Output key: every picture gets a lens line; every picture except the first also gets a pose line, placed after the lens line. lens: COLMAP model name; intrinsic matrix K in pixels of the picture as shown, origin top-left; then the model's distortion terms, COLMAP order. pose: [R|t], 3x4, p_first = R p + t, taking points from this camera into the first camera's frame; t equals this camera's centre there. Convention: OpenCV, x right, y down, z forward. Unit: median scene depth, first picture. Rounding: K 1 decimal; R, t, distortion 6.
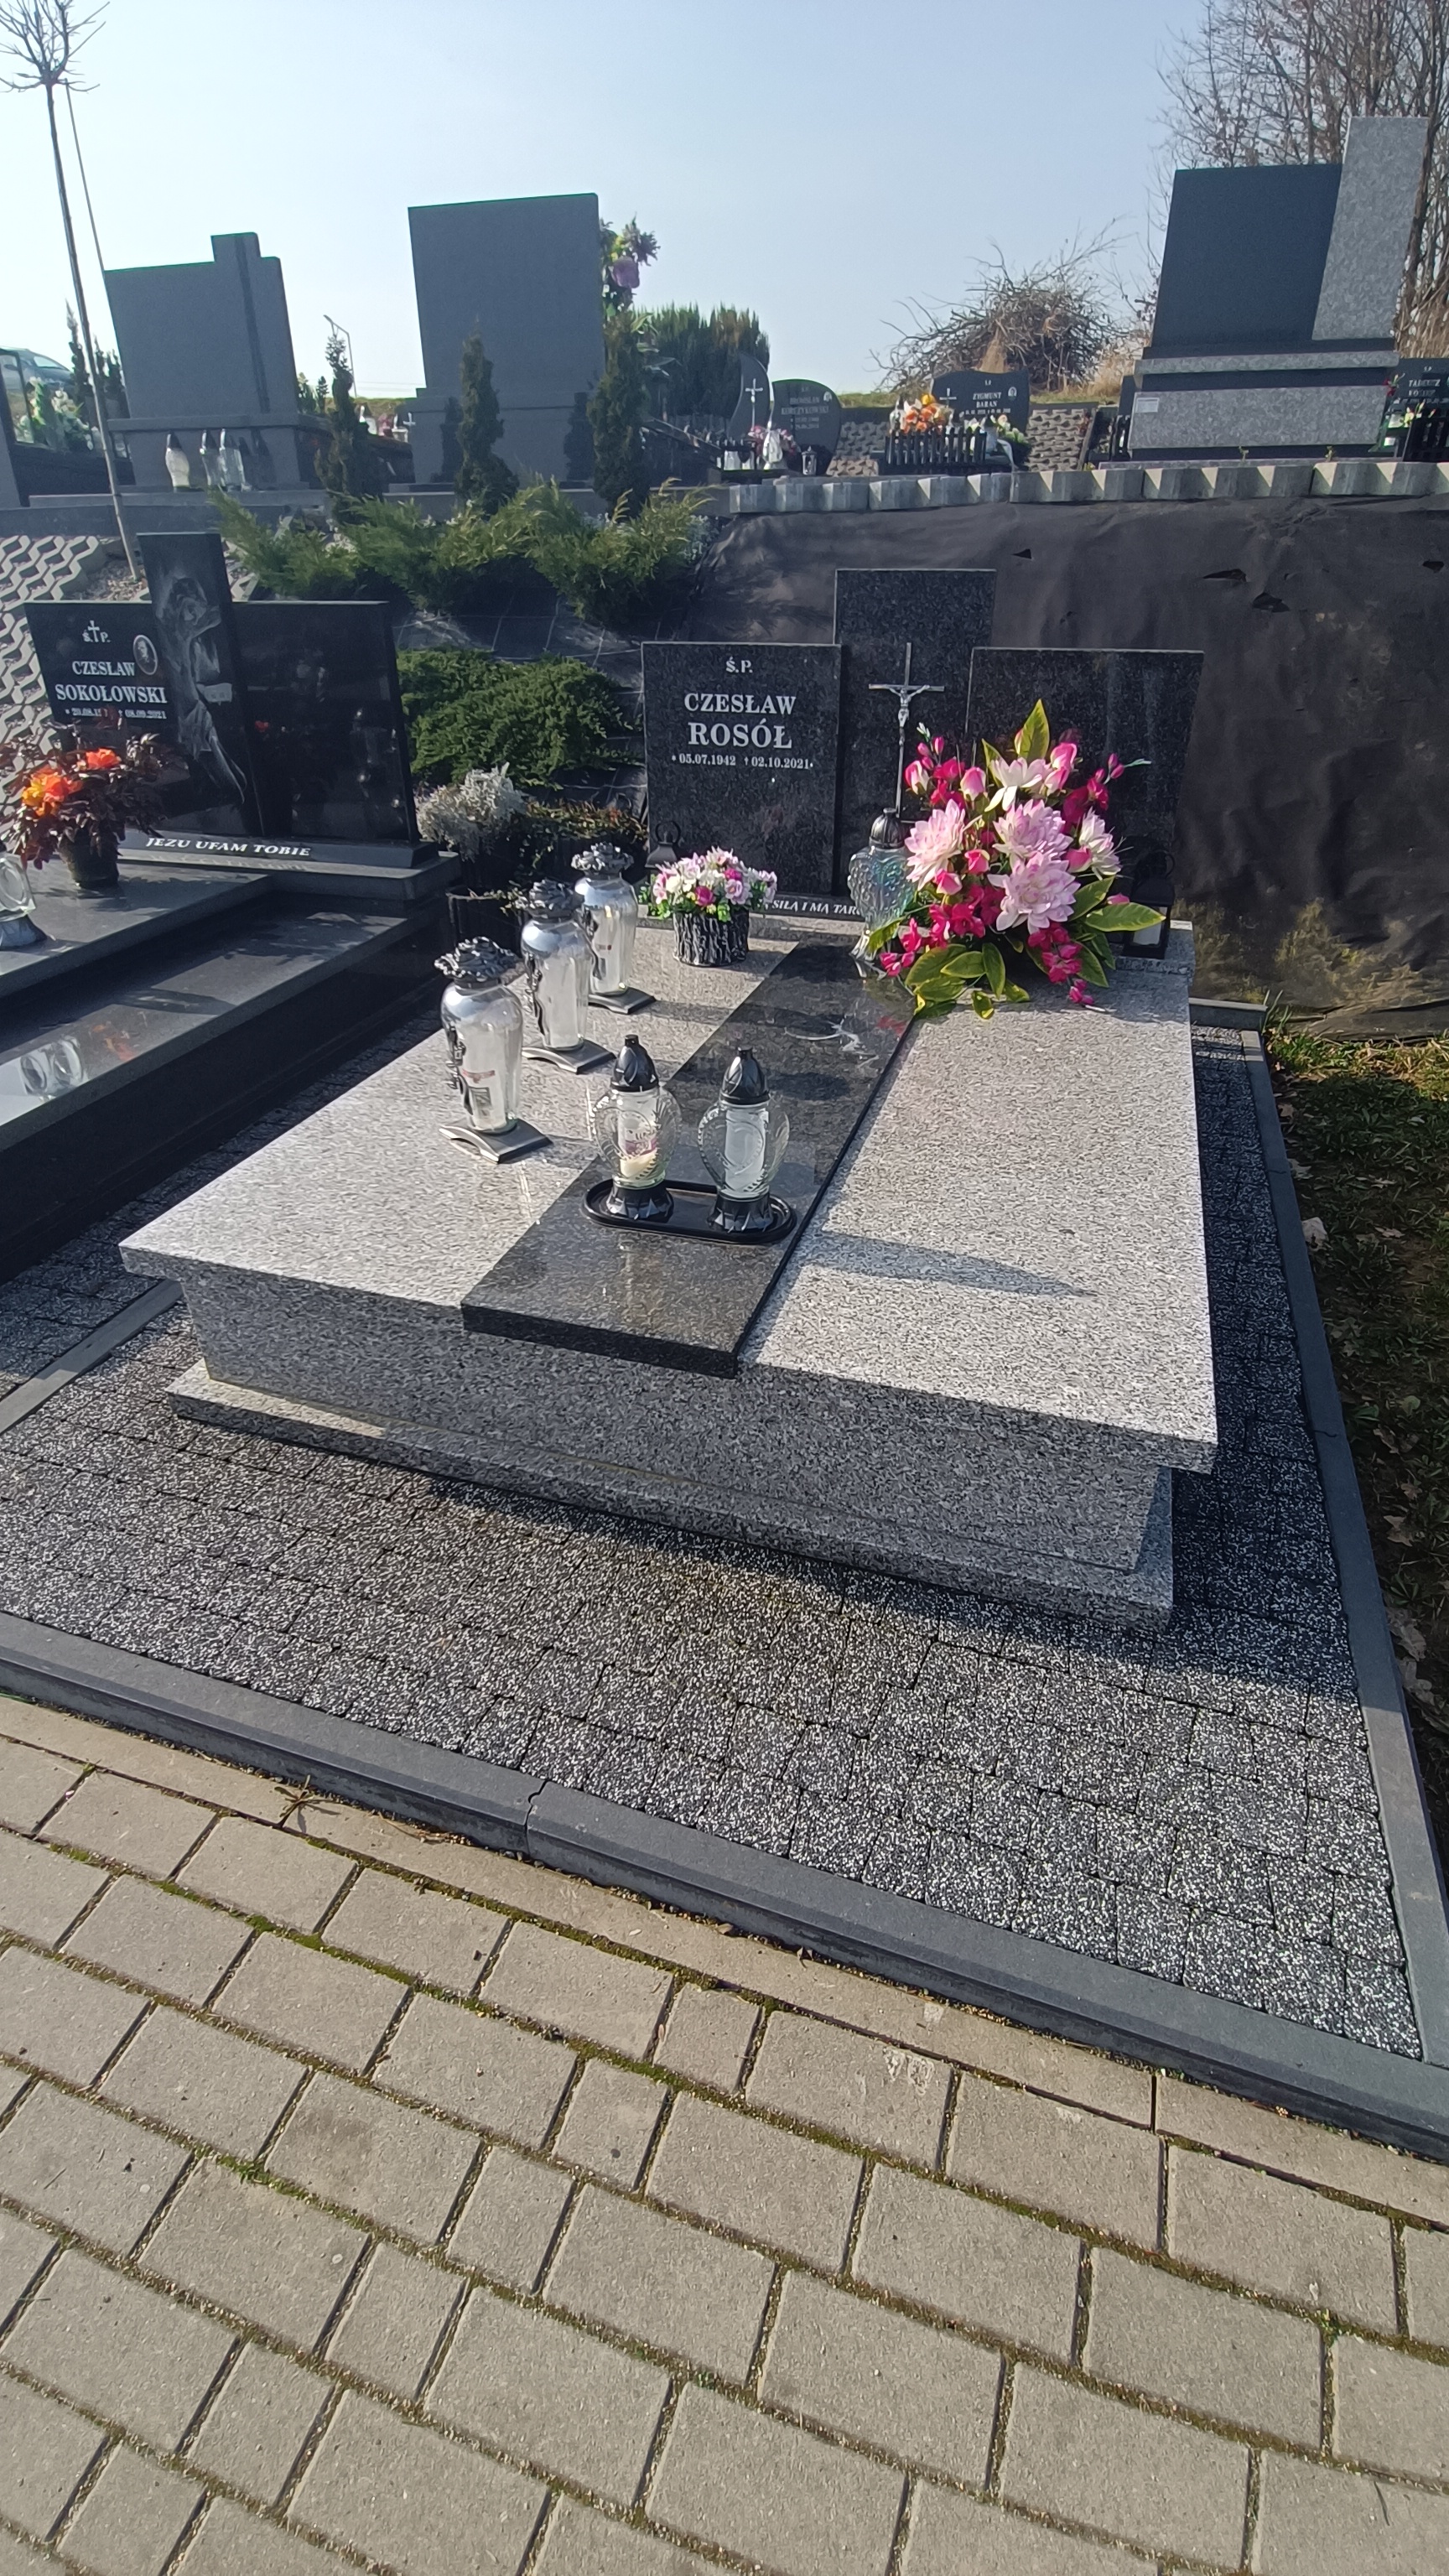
lens RADIAL K [[1178.9, 0, 719.3], [0, 1178.9, 1292.0], [0, 0, 1]] dist [-0.019593, 0.001302]
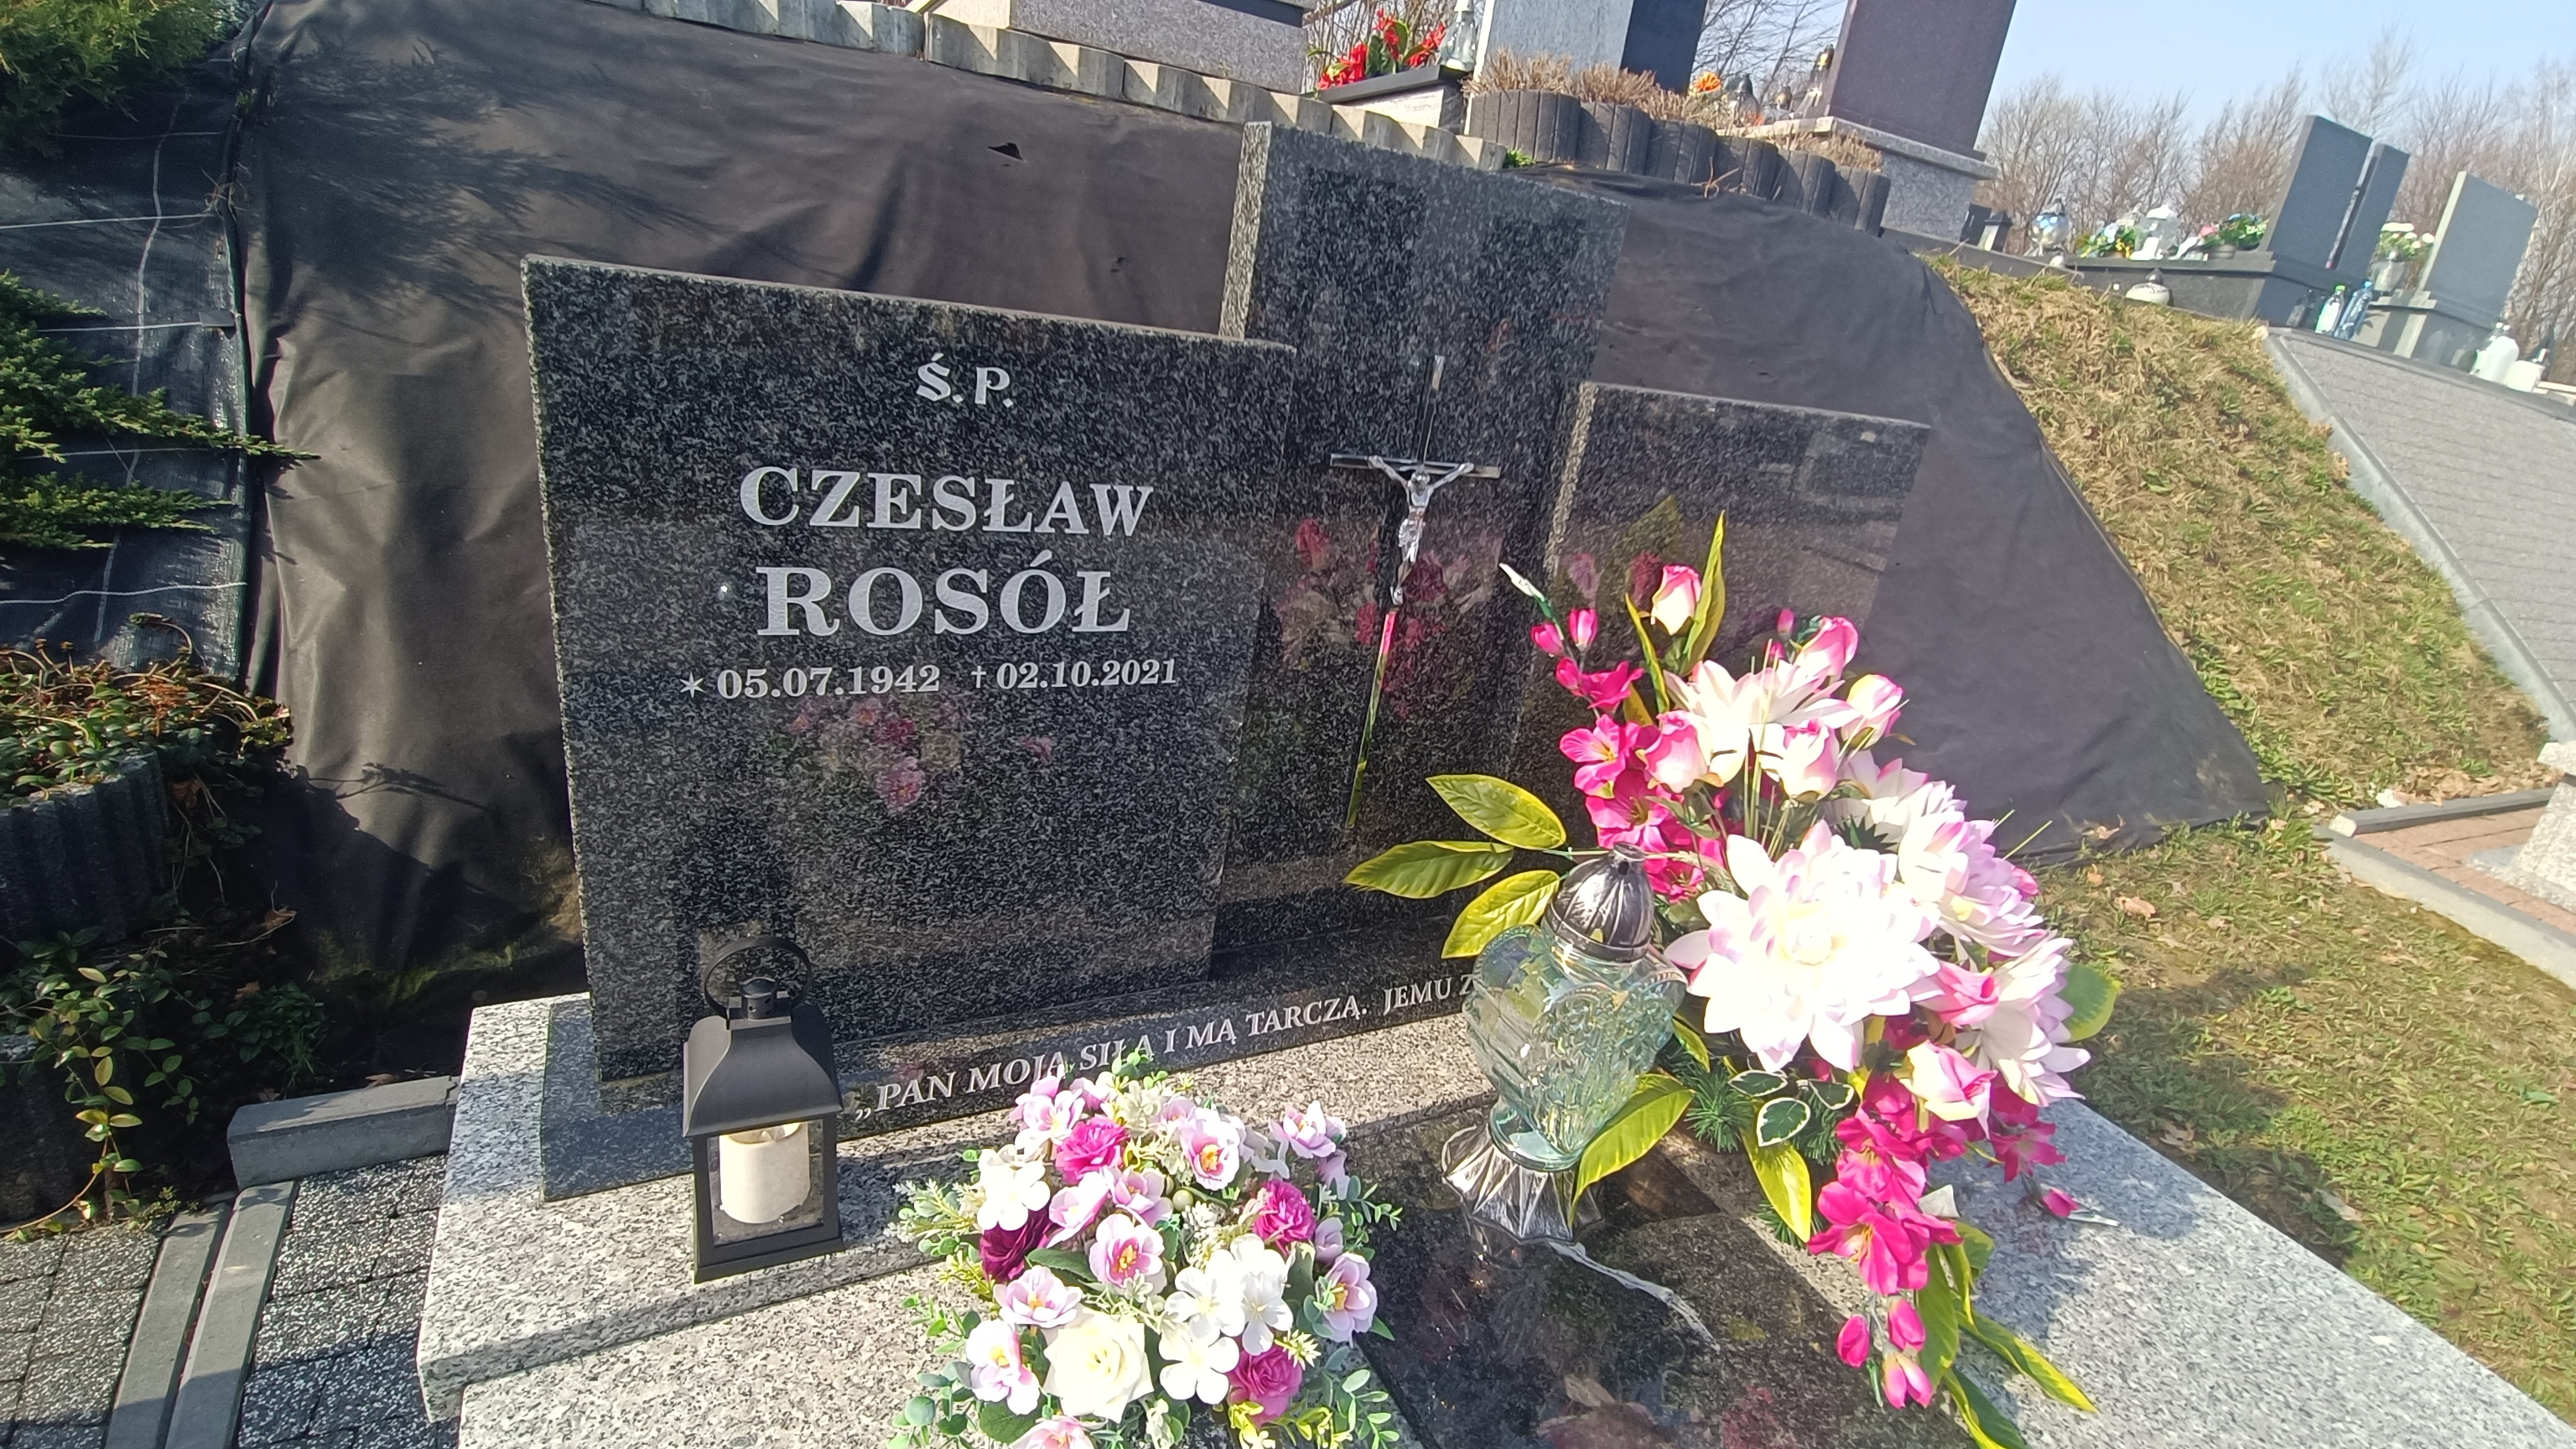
lens RADIAL K [[1178.9, 0, 1301.5], [0, 1178.9, 717.8], [0, 0, 1]] dist [-0.019593, 0.001302]
pose [[0.685935, -0.158876, 0.710107, -0.134924], [0.250692, 0.967727, -0.025643, -0.414908], [-0.683115, 0.195607, 0.703627, 0.737397]]
